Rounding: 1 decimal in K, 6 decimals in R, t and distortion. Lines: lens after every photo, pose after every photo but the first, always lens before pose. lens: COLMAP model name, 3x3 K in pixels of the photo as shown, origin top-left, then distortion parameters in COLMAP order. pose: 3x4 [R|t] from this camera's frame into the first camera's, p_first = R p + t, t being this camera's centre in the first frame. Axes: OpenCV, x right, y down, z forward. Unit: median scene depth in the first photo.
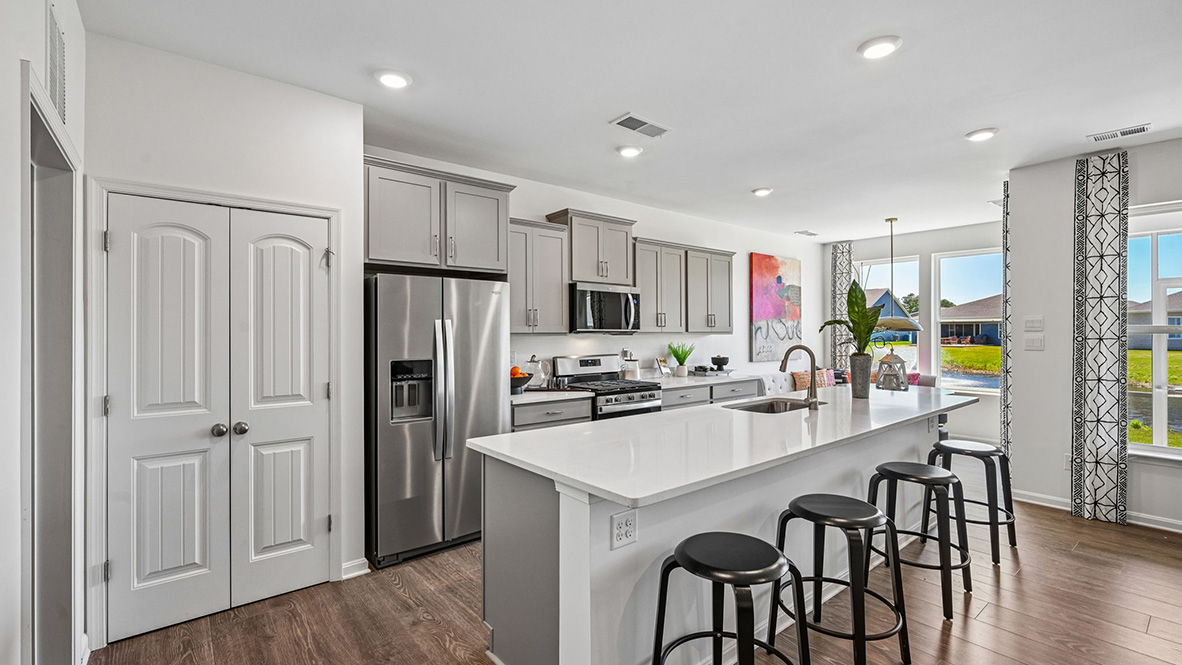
lens RADIAL K [[514.4, 0, 593.2], [0, 514.4, 328.3], [0, 0, 1]] dist [-0.001585, 0.000019]
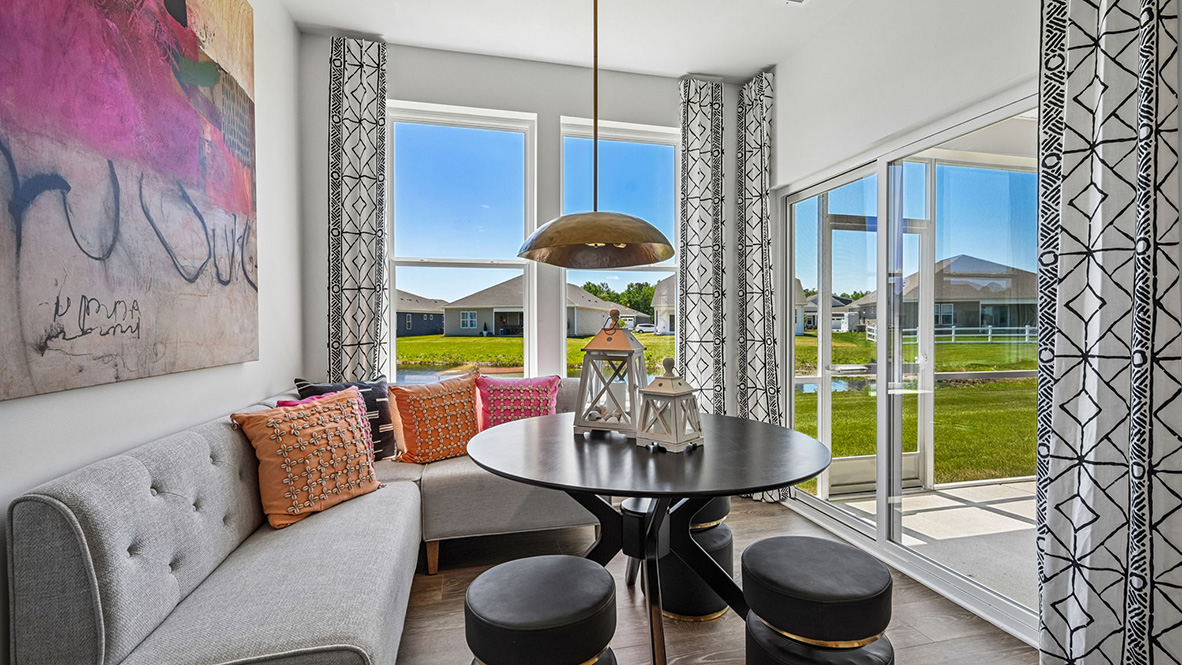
lens RADIAL K [[514.4, 0, 593.2], [0, 514.4, 328.3], [0, 0, 1]] dist [-0.001585, 0.000019]
pose [[0.437726, -0.011858, 0.899030, 0.333975], [0.003024, 0.999927, 0.011717, 0.057867], [-0.899103, -0.002411, 0.437730, 1.027902]]
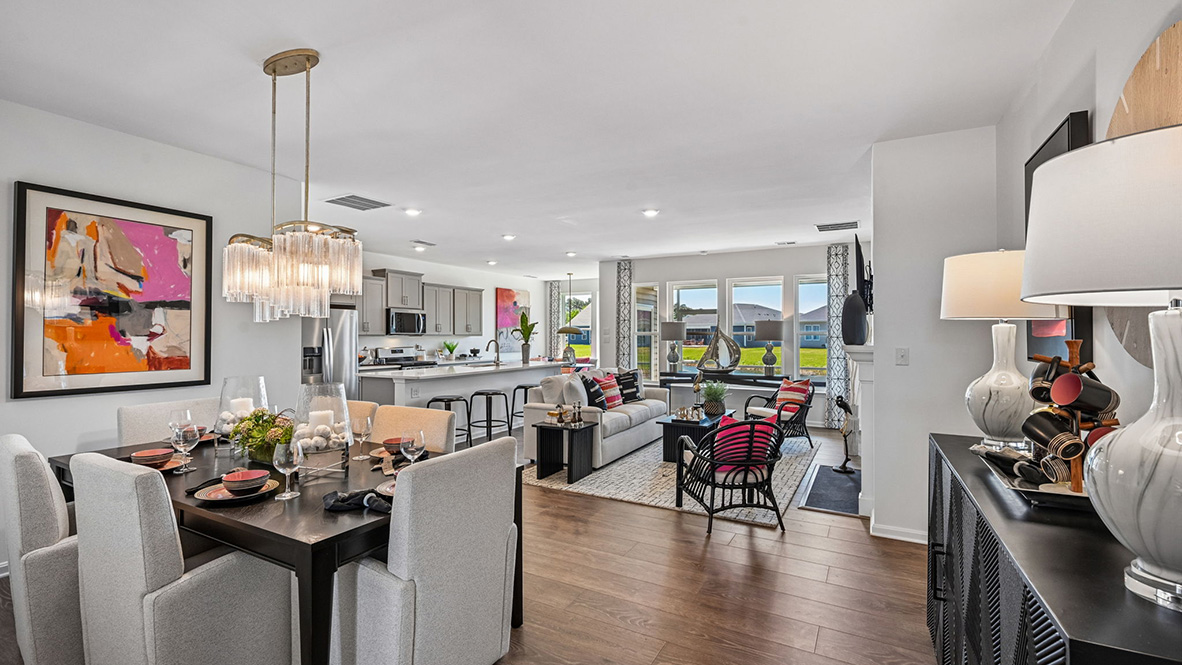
lens RADIAL K [[514.4, 0, 593.2], [0, 514.4, 328.3], [0, 0, 1]] dist [-0.001585, 0.000019]
pose [[0.926195, 0.003871, 0.377024, -0.047141], [-0.000976, 0.999969, -0.007871, -0.001247], [-0.377043, 0.006922, 0.926170, -0.896066]]
